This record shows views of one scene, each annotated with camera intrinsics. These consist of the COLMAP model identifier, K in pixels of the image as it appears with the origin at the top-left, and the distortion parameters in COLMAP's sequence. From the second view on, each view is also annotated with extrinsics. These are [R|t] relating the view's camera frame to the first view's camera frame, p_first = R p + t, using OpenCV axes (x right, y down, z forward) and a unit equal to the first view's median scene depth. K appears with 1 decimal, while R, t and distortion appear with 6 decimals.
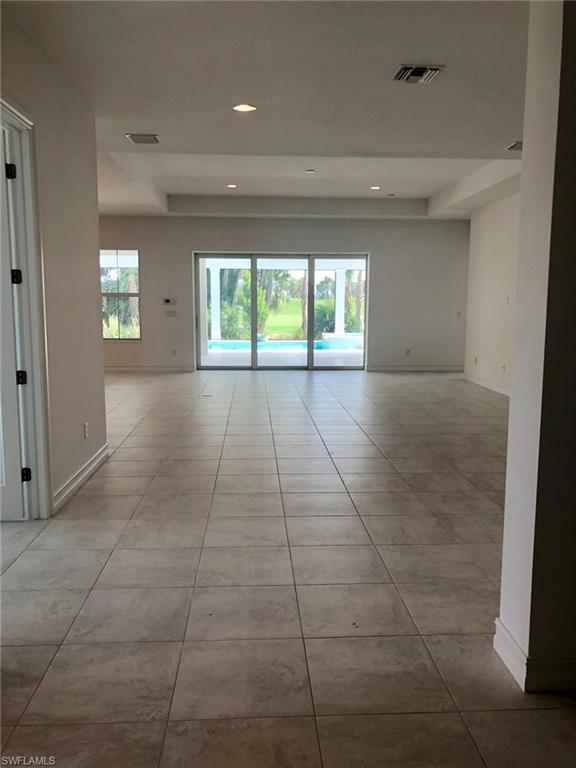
lens RADIAL K [[631.3, 0, 288.0], [0, 631.3, 384.0], [0, 0, 1]] dist [0.112177, -0.003085]
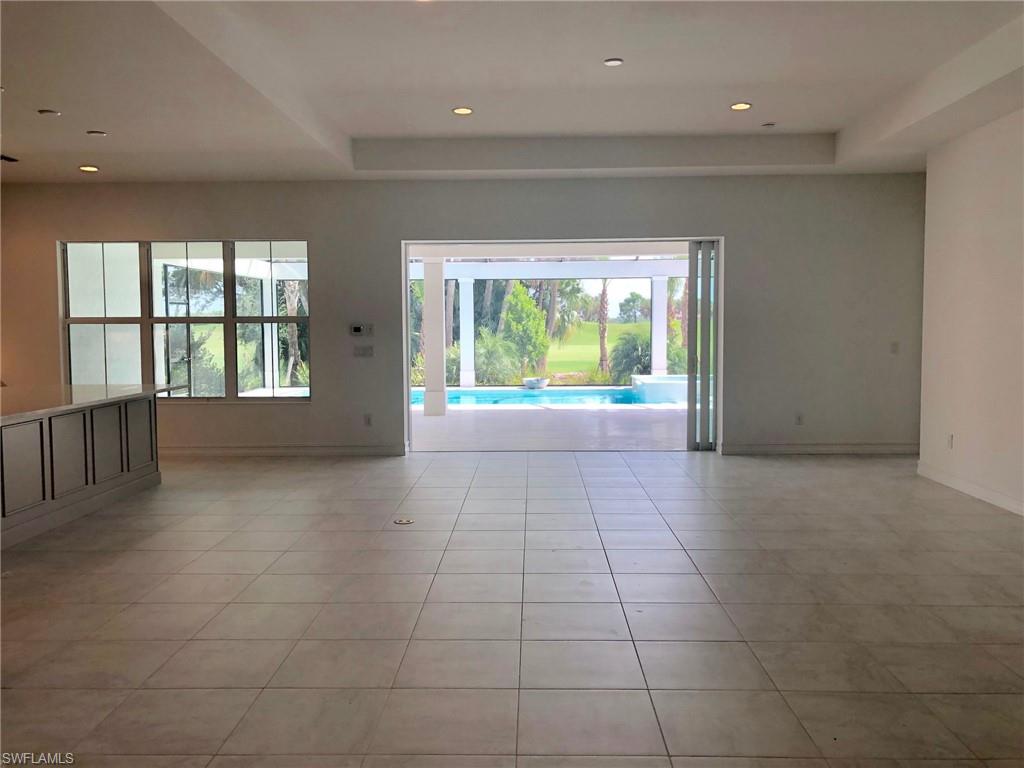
lens RADIAL K [[841.8, 0, 512.0], [0, 841.8, 384.0], [0, 0, 1]] dist [0.112177, -0.003085]
pose [[0.996576, -0.007263, -0.082366, 0.003597], [0.002116, 0.998049, -0.062398, -0.018107], [0.082659, 0.062010, 0.994647, 0.136936]]
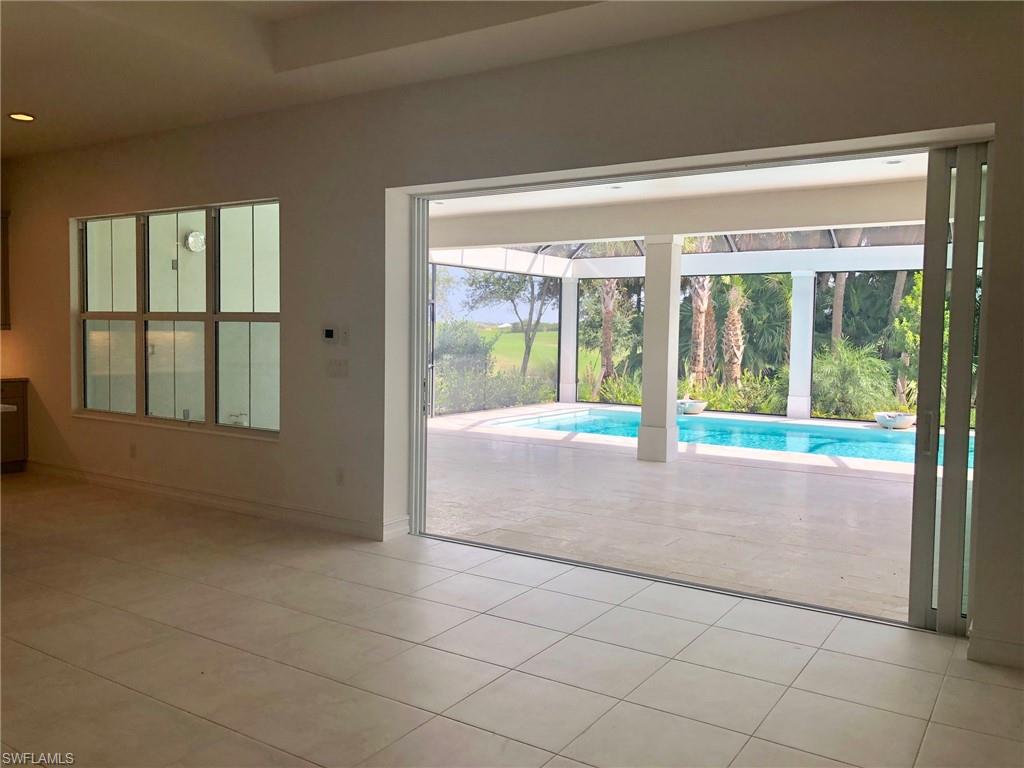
lens RADIAL K [[841.8, 0, 512.0], [0, 841.8, 384.0], [0, 0, 1]] dist [0.112177, -0.003085]
pose [[0.807021, 0.044989, -0.588806, 0.088804], [-0.089400, 0.994909, -0.046513, -0.044715], [0.583716, 0.090176, 0.806935, 0.337847]]
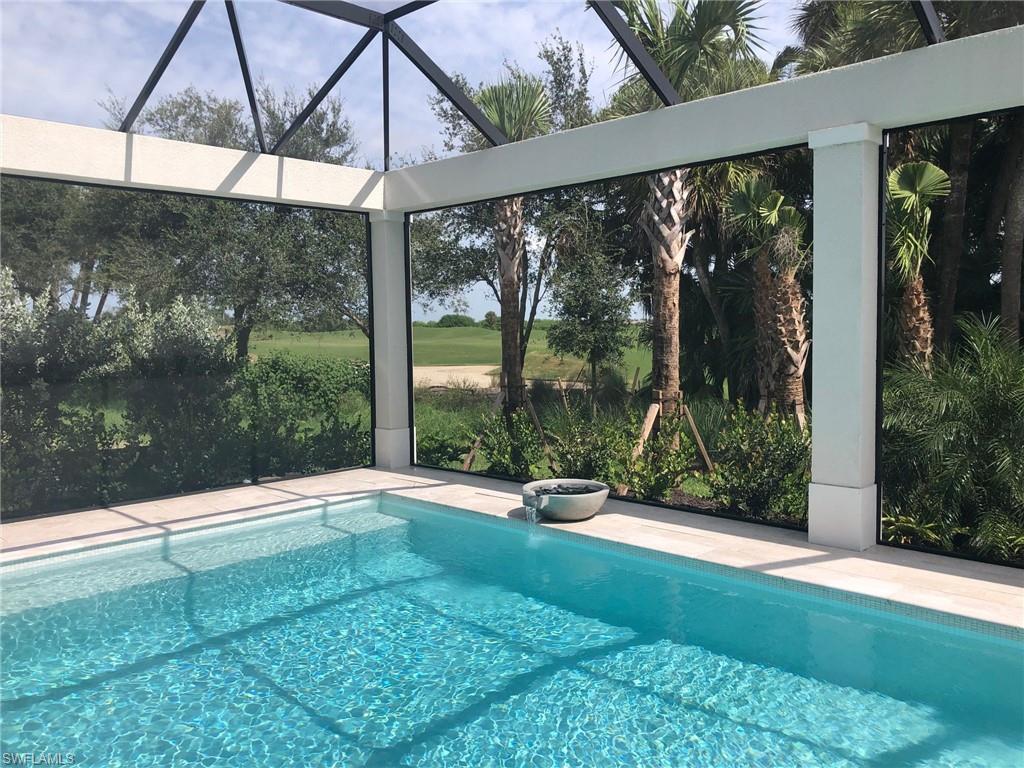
lens RADIAL K [[841.8, 0, 512.0], [0, 841.8, 384.0], [0, 0, 1]] dist [0.112177, -0.003085]
pose [[0.670406, 0.034622, -0.741186, 0.000476], [-0.082999, 0.996141, -0.028542, -0.095661], [0.737338, 0.080653, 0.670692, 0.745736]]
